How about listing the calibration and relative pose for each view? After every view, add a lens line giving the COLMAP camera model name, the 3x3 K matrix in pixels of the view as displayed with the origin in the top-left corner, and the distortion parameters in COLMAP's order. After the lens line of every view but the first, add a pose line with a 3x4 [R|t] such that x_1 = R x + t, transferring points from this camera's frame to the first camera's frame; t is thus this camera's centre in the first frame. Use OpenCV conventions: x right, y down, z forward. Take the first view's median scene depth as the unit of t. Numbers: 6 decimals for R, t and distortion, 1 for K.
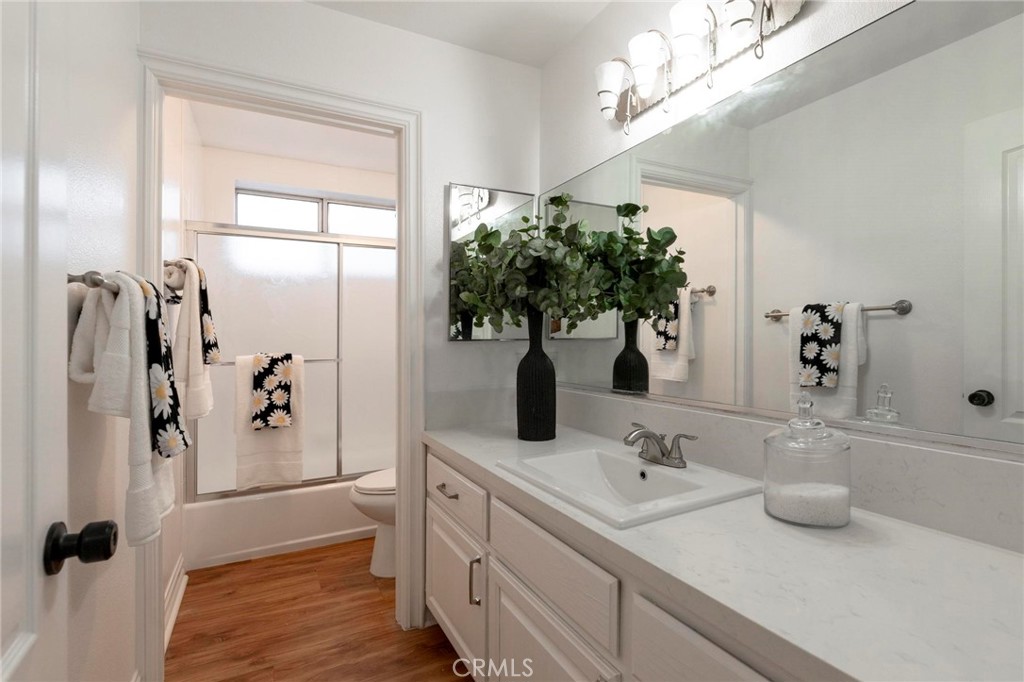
lens RADIAL K [[481.6, 0, 512.2], [0, 481.6, 331.9], [0, 0, 1]] dist [-0.000693, -0.000718]
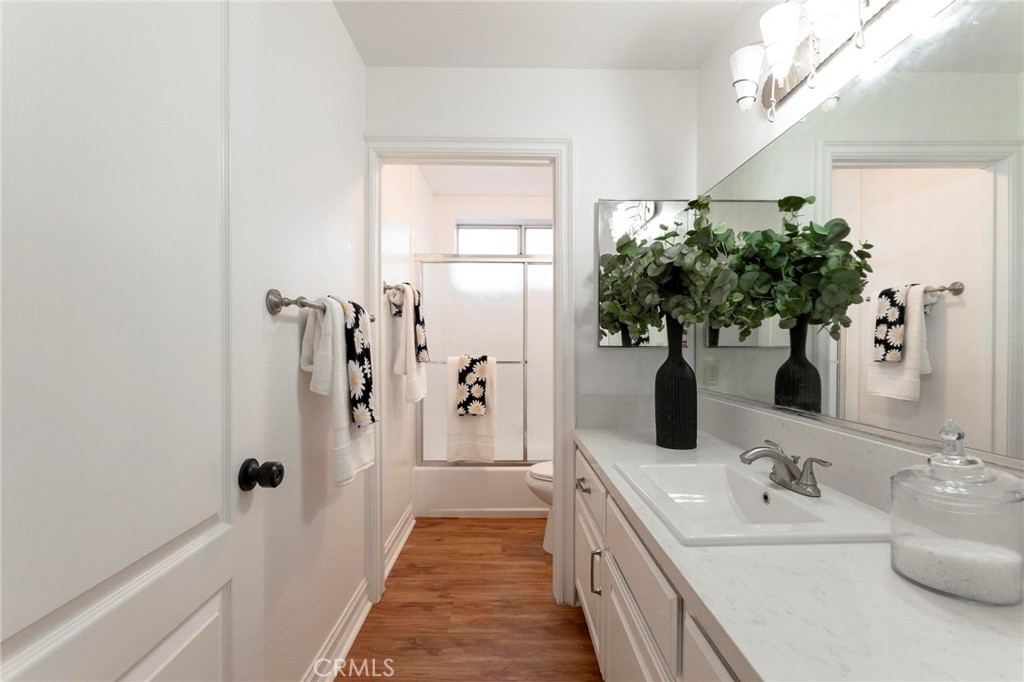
lens RADIAL K [[445.0, 0, 512.0], [0, 445.0, 341.0], [0, 0, 1]] dist [-0.001719, -0.000220]
pose [[0.893379, 0.007896, -0.449234, 0.147424], [-0.005222, 0.999961, 0.007190, -0.001129], [0.449273, -0.004077, 0.893385, 0.026070]]
